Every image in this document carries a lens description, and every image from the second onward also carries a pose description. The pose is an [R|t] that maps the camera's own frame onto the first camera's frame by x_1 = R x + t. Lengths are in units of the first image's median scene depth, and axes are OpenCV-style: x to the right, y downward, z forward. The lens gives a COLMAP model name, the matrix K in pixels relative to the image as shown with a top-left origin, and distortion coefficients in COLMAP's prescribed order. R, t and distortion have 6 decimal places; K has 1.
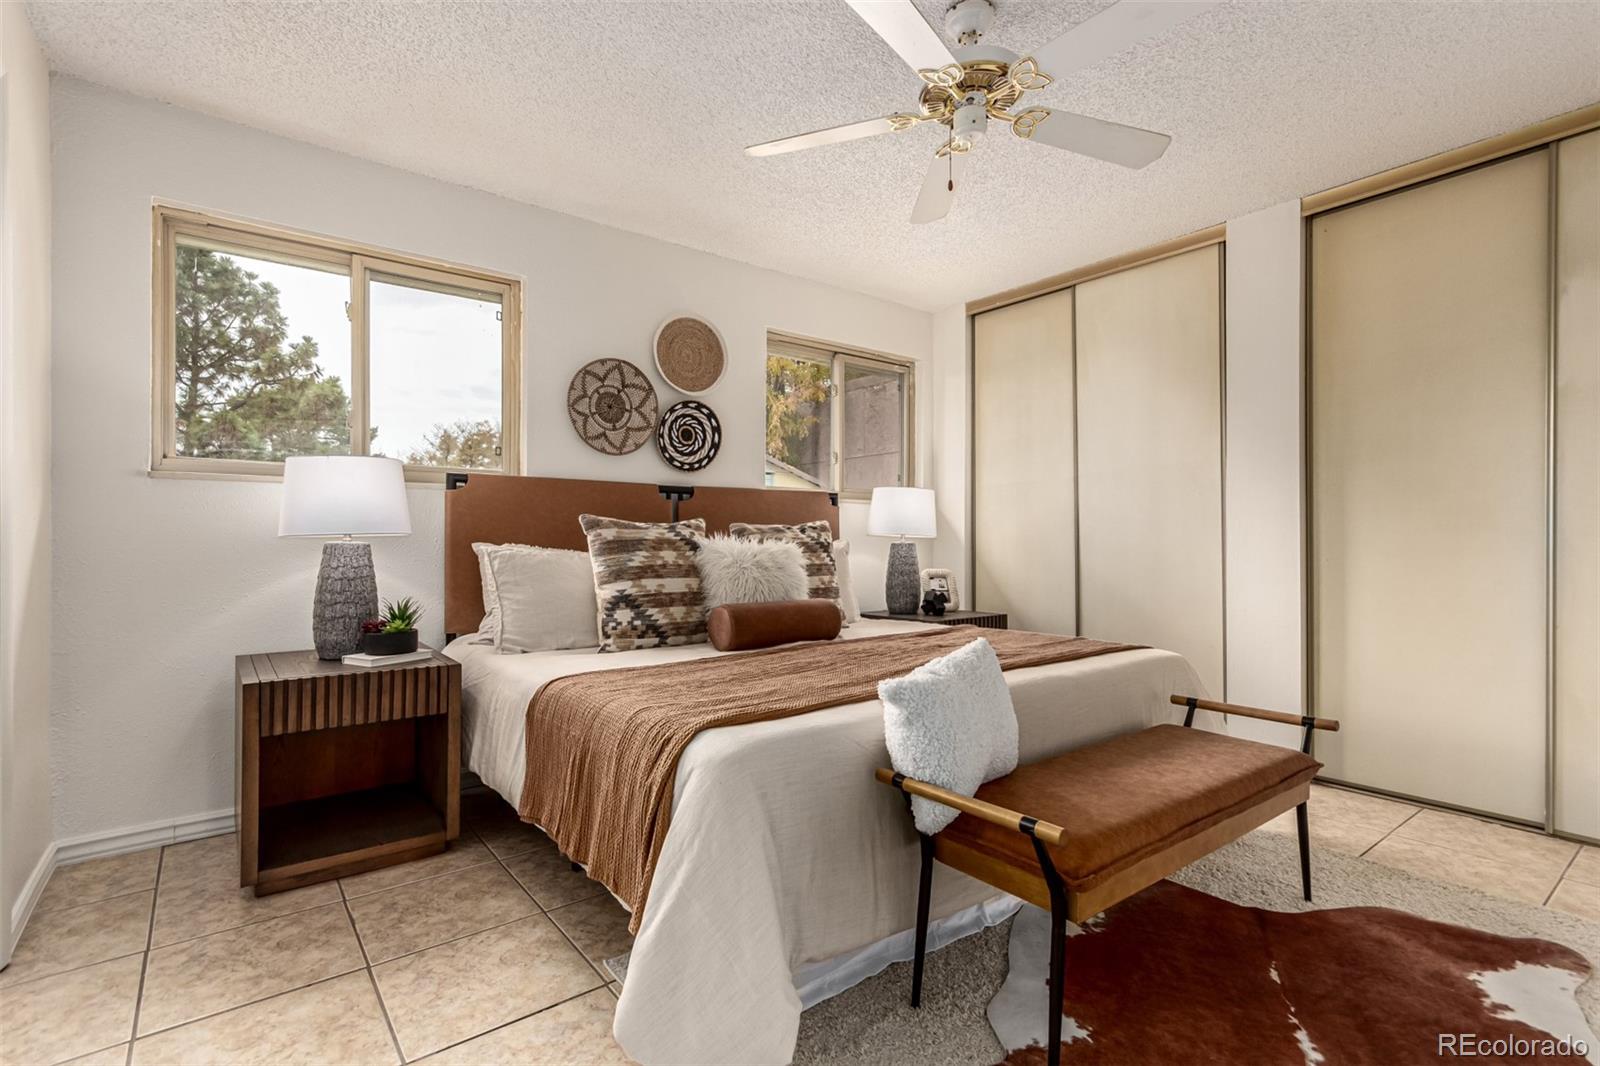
lens RADIAL K [[755.6, 0, 776.3], [0, 755.6, 540.0], [0, 0, 1]] dist [0.010094, 0.000318]
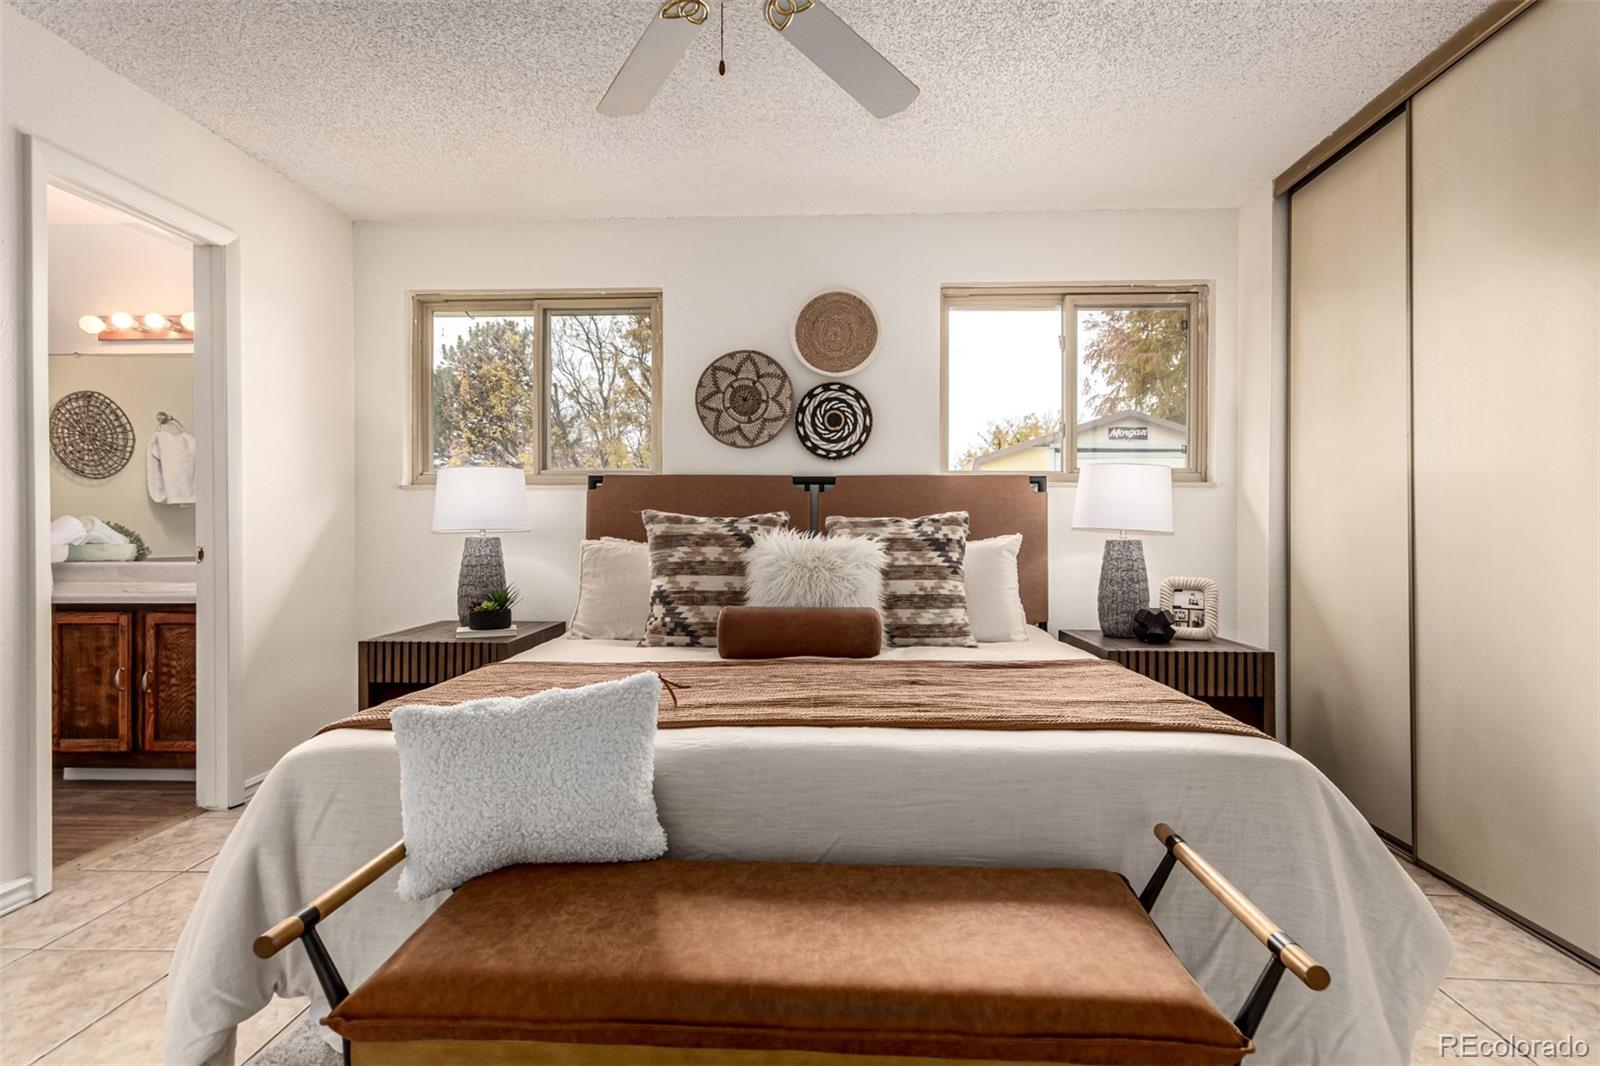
lens RADIAL K [[755.6, 0, 805.8], [0, 755.6, 536.0], [0, 0, 1]] dist [0.010094, 0.000318]
pose [[0.773442, 0.006851, -0.633830, 0.473839], [-0.001926, 0.999962, 0.008458, -0.006379], [0.633864, -0.005321, 0.773426, 0.288488]]
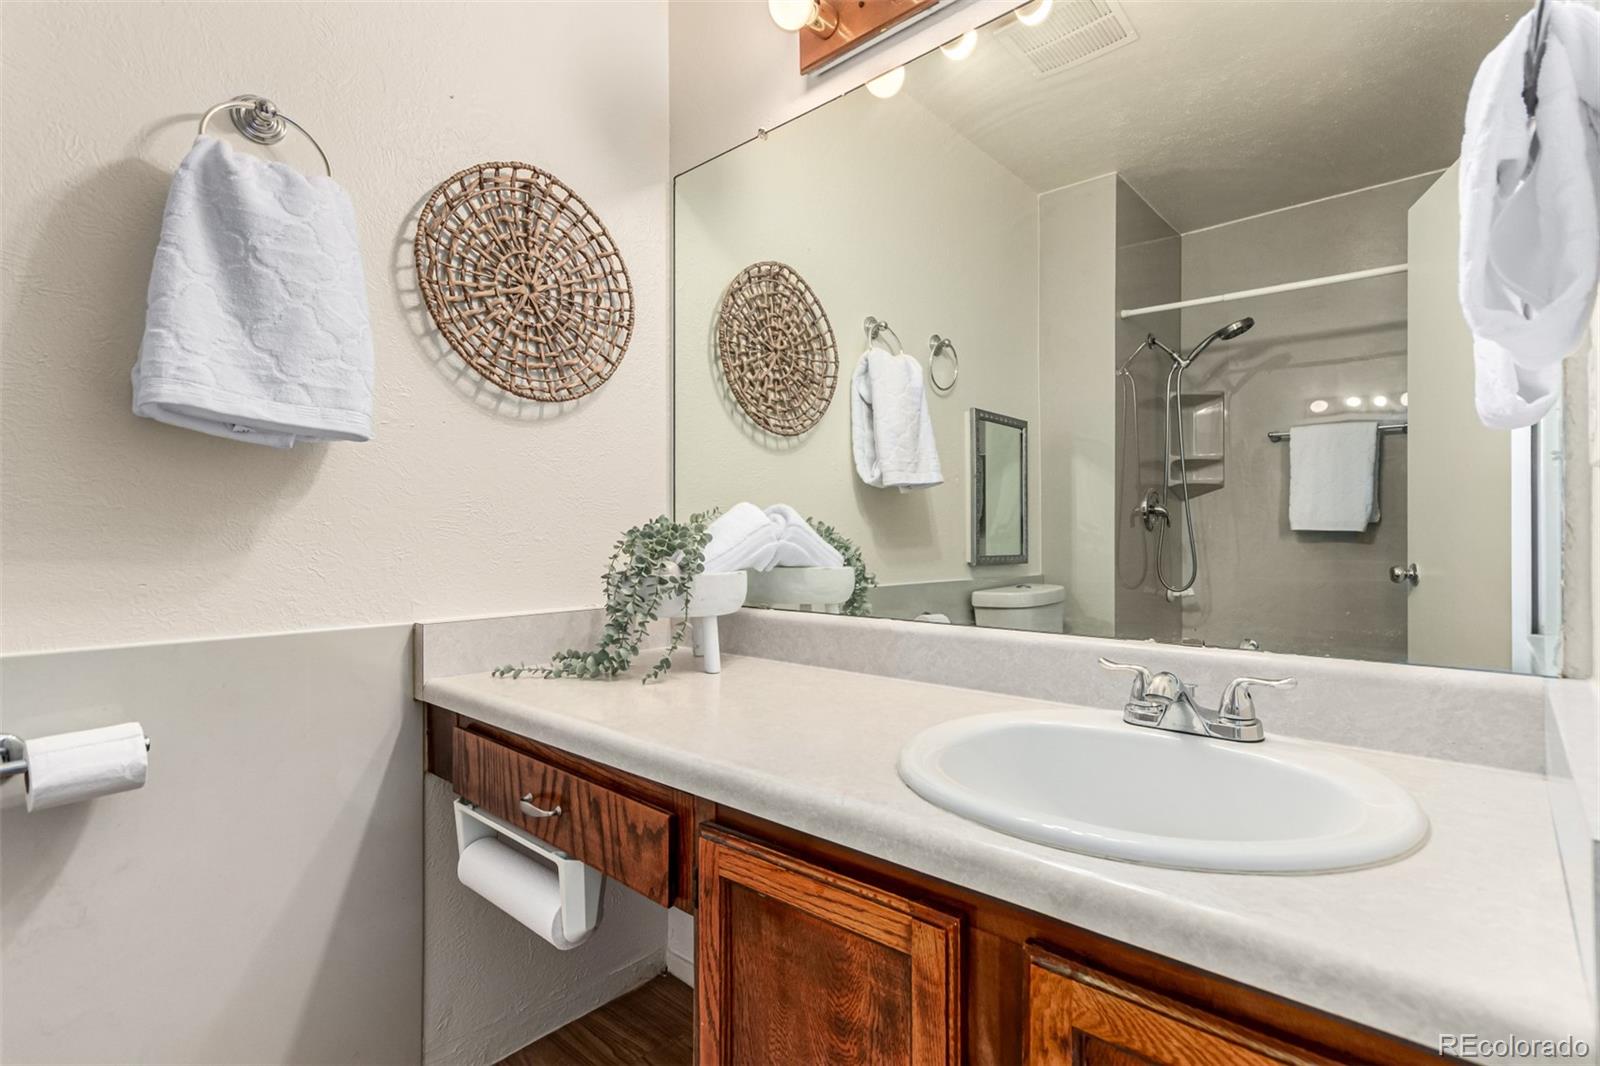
lens RADIAL K [[755.6, 0, 814.7], [0, 755.6, 537.7], [0, 0, 1]] dist [0.010094, 0.000318]
pose [[0.204846, -0.001473, -0.978793, -0.520408], [0.003753, 0.999993, -0.000719, -0.002512], [0.978787, -0.003526, 0.204851, 0.403713]]
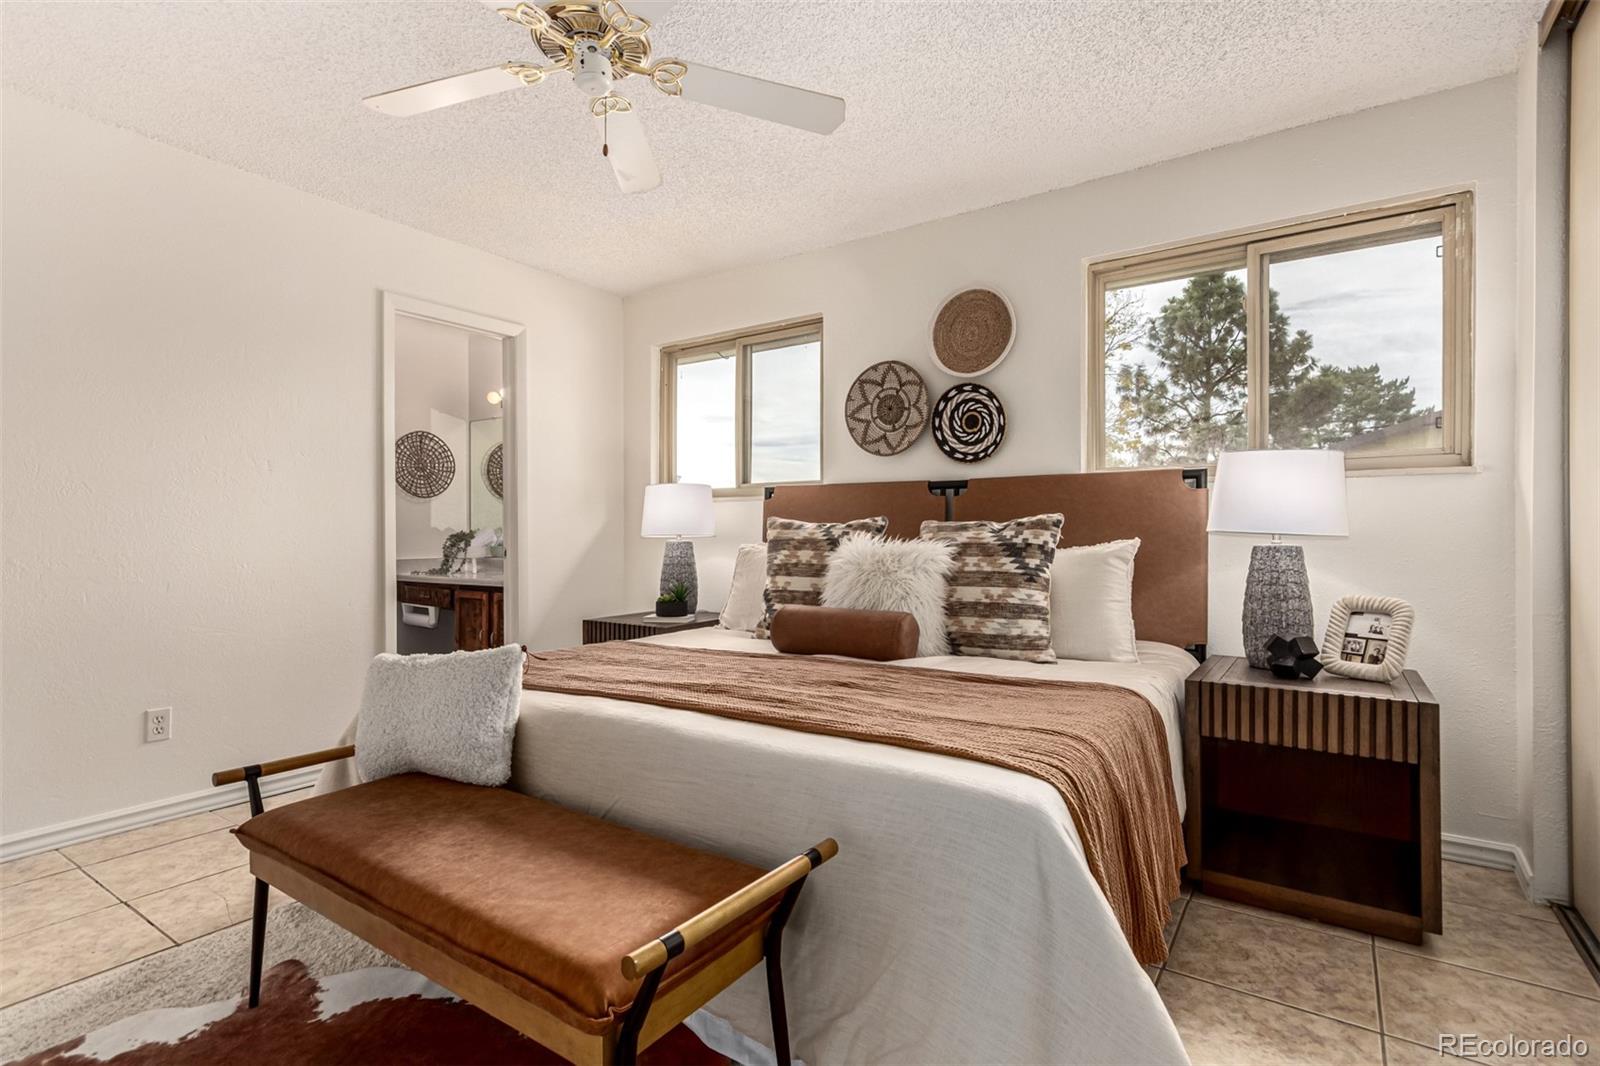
lens RADIAL K [[755.6, 0, 820.2], [0, 755.6, 538.4], [0, 0, 1]] dist [0.010094, 0.000318]
pose [[0.336112, 0.002451, -0.941819, 0.716686], [-0.000249, 0.999997, 0.002514, -0.003840], [0.941822, -0.000611, 0.336112, 0.574854]]
